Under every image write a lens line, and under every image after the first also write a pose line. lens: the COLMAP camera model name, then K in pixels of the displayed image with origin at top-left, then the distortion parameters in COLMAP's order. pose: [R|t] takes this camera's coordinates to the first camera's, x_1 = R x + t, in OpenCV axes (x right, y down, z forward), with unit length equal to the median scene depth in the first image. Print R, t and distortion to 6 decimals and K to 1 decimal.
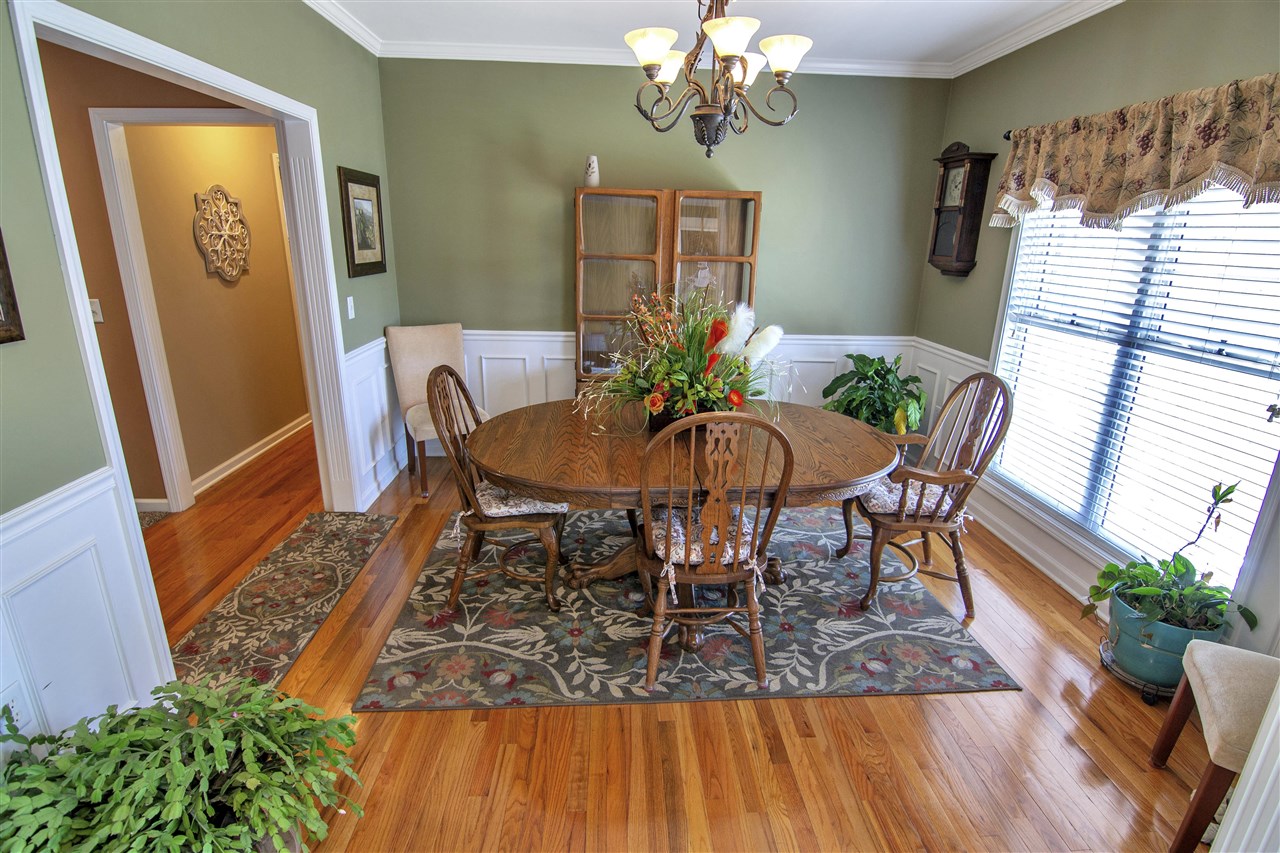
lens RADIAL K [[625.2, 0, 640.6], [0, 625.2, 424.6], [0, 0, 1]] dist [-0.009303, -0.009489]
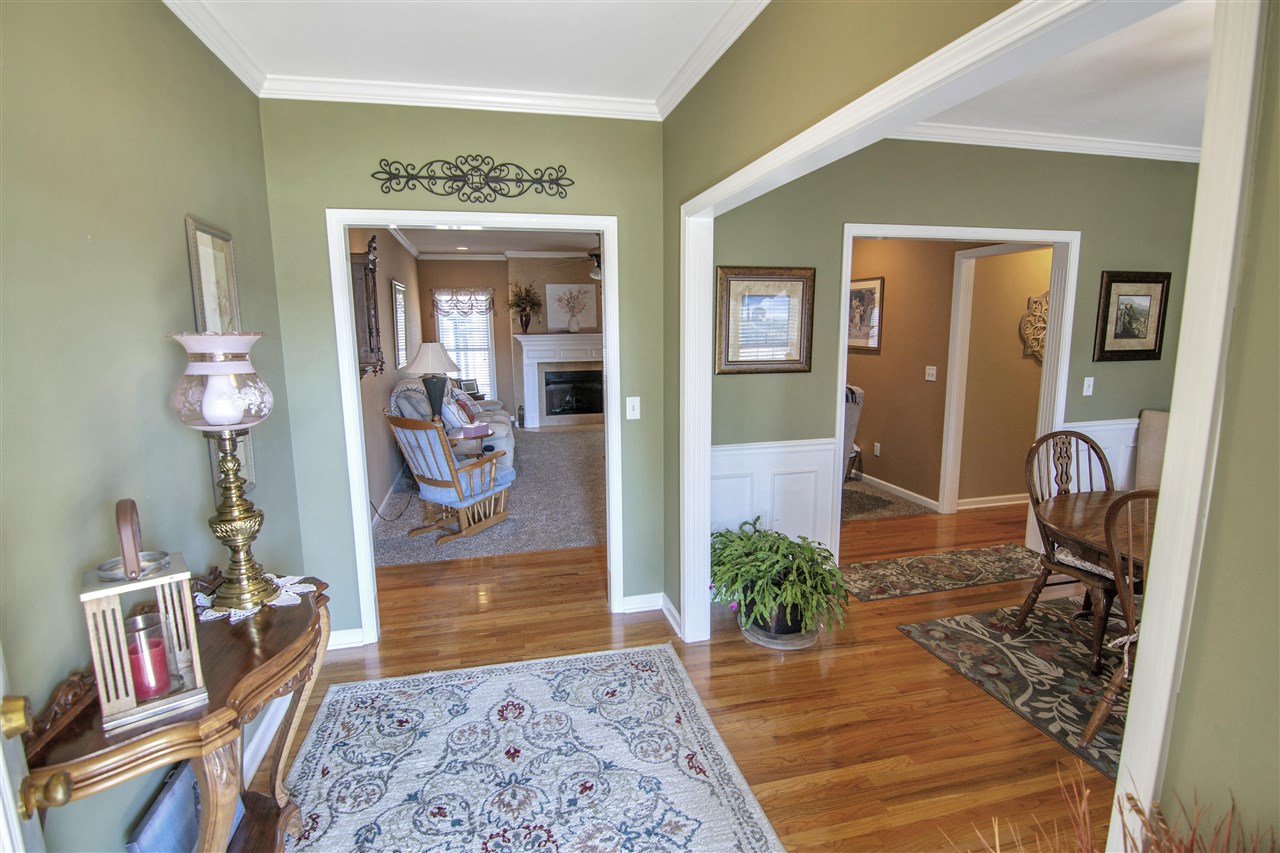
lens RADIAL K [[625.2, 0, 640.6], [0, 625.2, 424.6], [0, 0, 1]] dist [-0.009303, -0.009489]
pose [[0.192657, 0.133989, -0.972075, 0.692494], [-0.269159, 0.959854, 0.078959, 0.022326], [0.943629, 0.246431, 0.220987, -0.051198]]
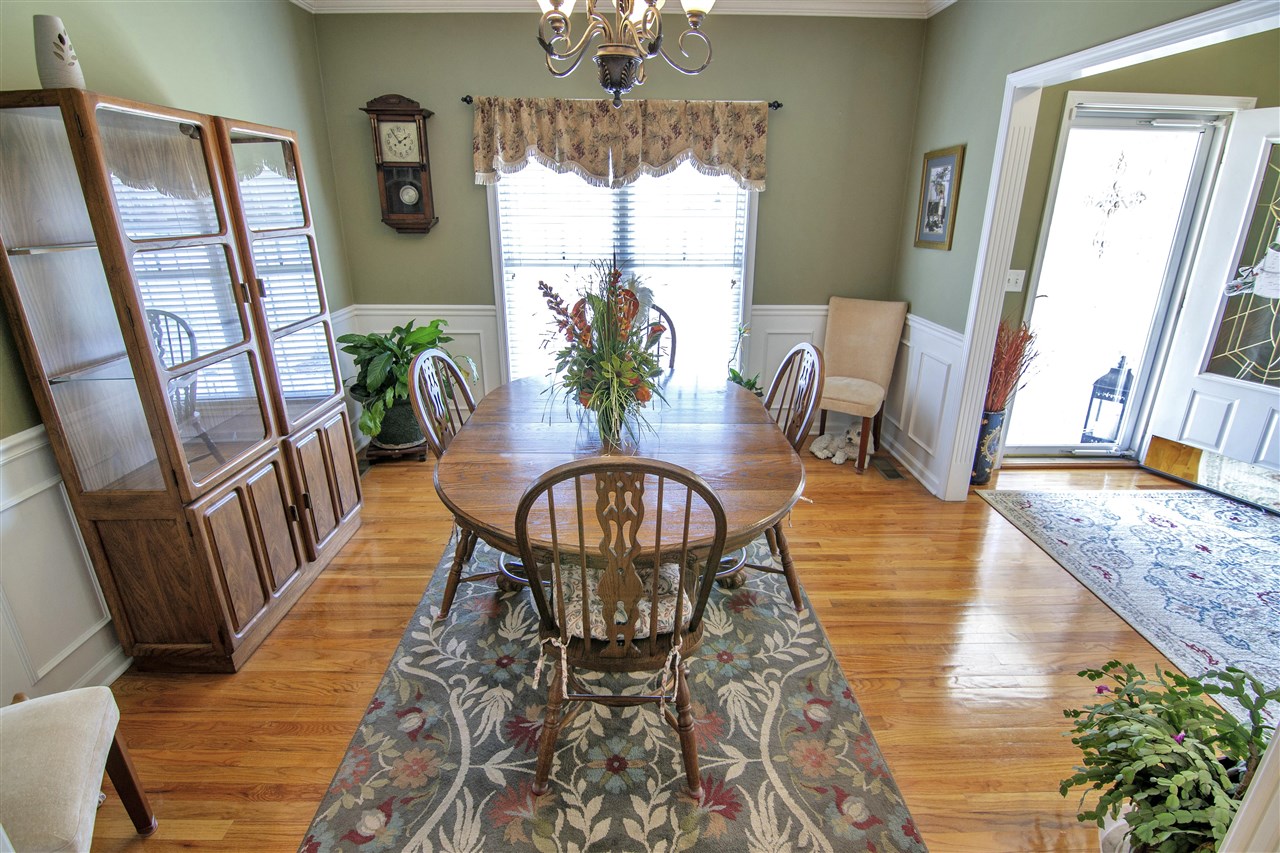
lens RADIAL K [[625.2, 0, 640.6], [0, 625.2, 424.6], [0, 0, 1]] dist [-0.009303, -0.009489]
pose [[0.027611, -0.353557, 0.935006, -0.800623], [0.288318, 0.898427, 0.331211, -0.282707], [-0.957136, 0.260434, 0.126744, 0.900180]]
